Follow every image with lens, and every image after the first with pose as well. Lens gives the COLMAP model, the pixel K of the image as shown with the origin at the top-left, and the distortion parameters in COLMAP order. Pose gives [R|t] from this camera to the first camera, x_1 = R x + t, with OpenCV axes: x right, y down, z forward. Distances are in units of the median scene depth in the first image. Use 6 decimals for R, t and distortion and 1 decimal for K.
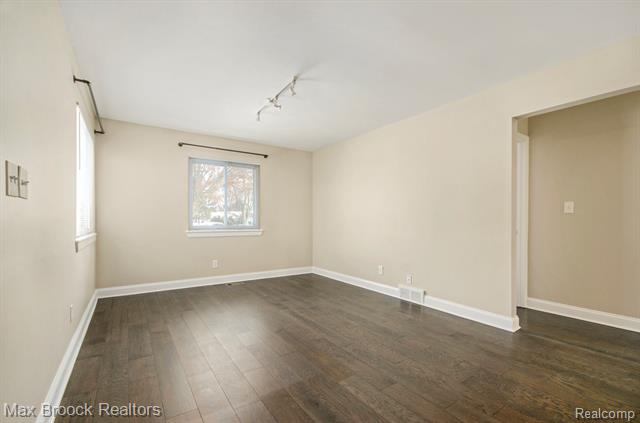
lens RADIAL K [[283.6, 0, 321.6], [0, 283.6, 211.3], [0, 0, 1]] dist [-0.001617, -0.000890]
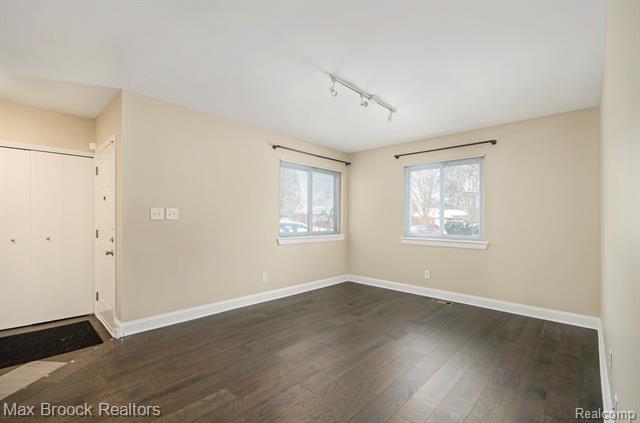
lens RADIAL K [[283.6, 0, 321.6], [0, 283.6, 211.3], [0, 0, 1]] dist [-0.001617, -0.000890]
pose [[0.209620, -0.034486, -0.977175, 0.492529], [0.010535, 0.999399, -0.033010, 0.004292], [0.977726, -0.003374, 0.209858, 0.487506]]
